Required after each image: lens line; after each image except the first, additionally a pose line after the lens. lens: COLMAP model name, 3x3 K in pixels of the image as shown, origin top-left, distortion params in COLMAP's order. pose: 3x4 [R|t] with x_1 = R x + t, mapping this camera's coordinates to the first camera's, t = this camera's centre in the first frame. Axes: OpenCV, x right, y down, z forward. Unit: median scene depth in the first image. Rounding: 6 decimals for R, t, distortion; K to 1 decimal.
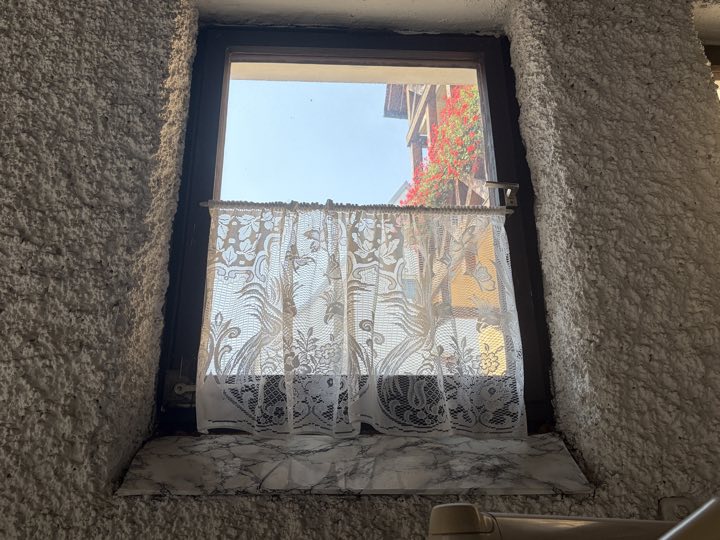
lens RADIAL K [[652.4, 0, 361.2], [0, 652.4, 268.9], [0, 0, 1]] dist [0.016326, 0.011681]
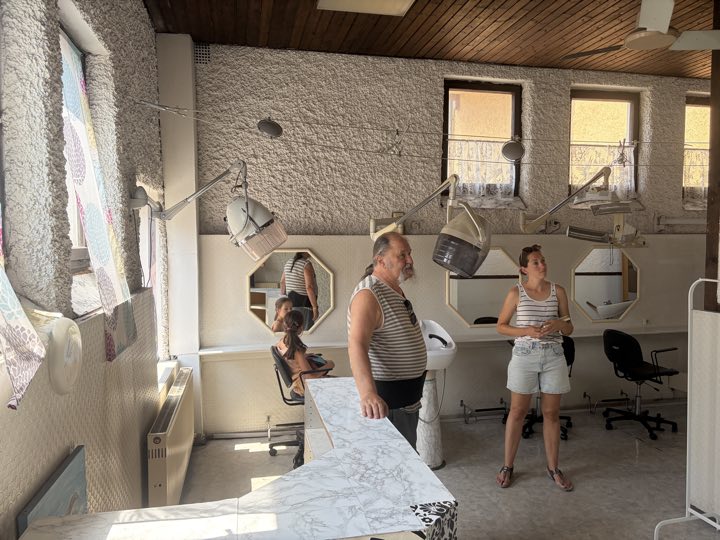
lens RADIAL K [[541.4, 0, 358.8], [0, 541.4, 268.5], [0, 0, 1]] dist [0.042629, -0.052197]
pose [[0.983249, -0.002492, 0.182251, -1.603861], [-0.082713, 0.884918, 0.458343, -1.026823], [-0.162419, -0.465739, 0.869889, -2.560002]]
